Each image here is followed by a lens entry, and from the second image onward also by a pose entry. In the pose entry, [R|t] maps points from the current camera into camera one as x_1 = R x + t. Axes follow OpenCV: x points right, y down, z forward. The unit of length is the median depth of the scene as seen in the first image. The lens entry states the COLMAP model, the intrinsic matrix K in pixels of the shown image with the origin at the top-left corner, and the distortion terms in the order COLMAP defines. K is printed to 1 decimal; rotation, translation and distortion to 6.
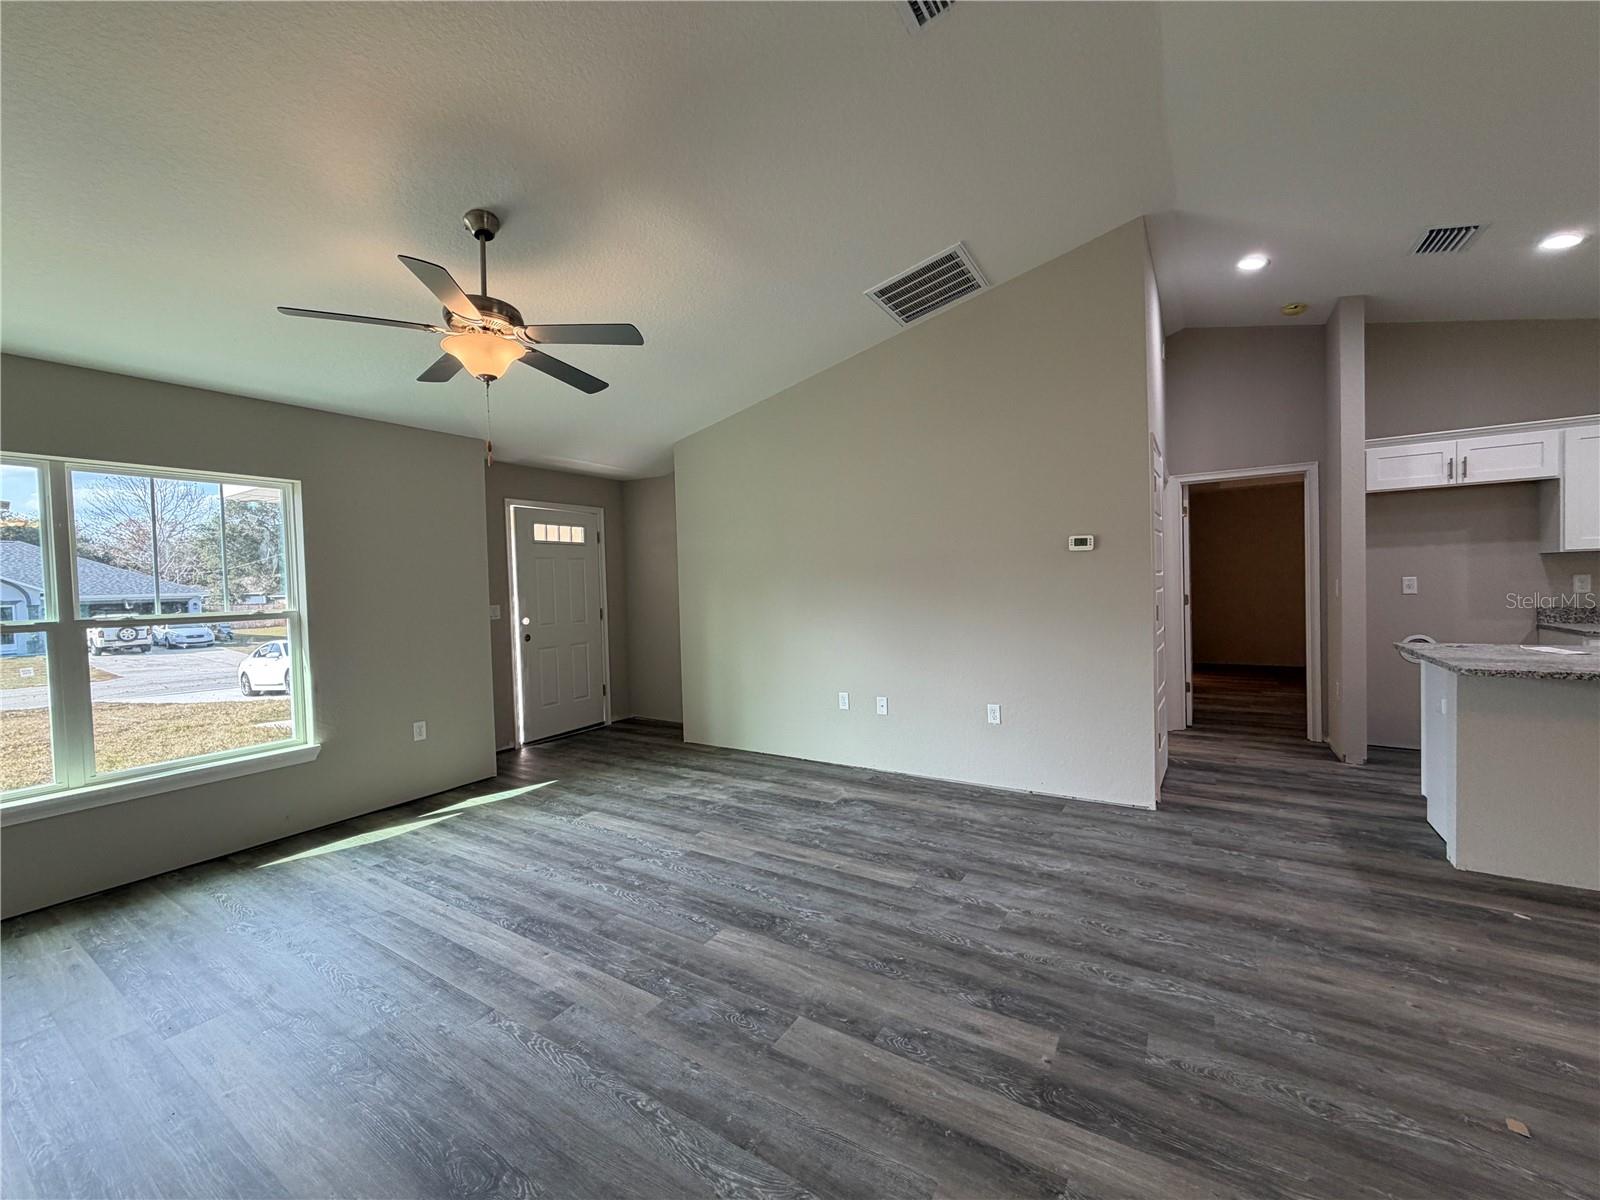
lens RADIAL K [[637.5, 0, 792.0], [0, 637.5, 599.1], [0, 0, 1]] dist [0.000919, 0.000434]
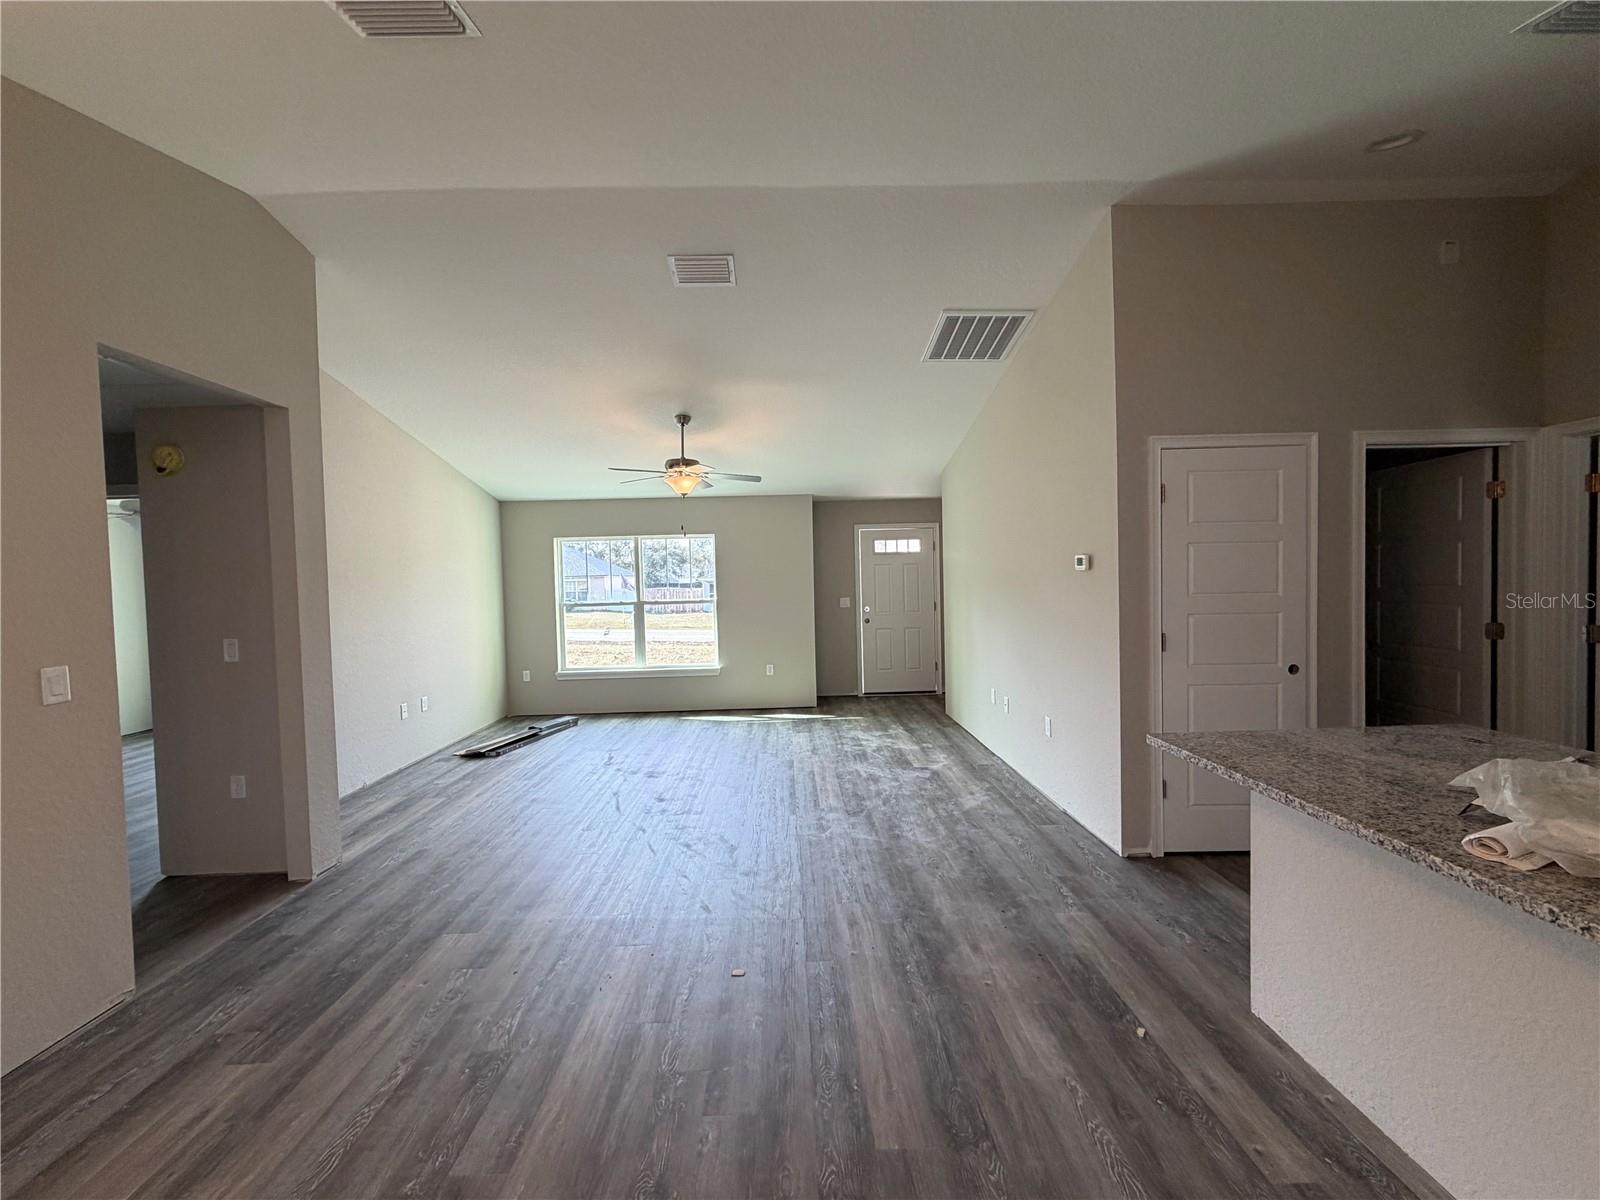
lens RADIAL K [[637.5, 0, 795.6], [0, 637.5, 599.4], [0, 0, 1]] dist [0.000919, 0.000434]
pose [[0.555292, 0.041418, -0.830624, 1.046783], [-0.012653, 0.999064, 0.041358, -0.068453], [0.831559, -0.012455, 0.555296, 0.106708]]
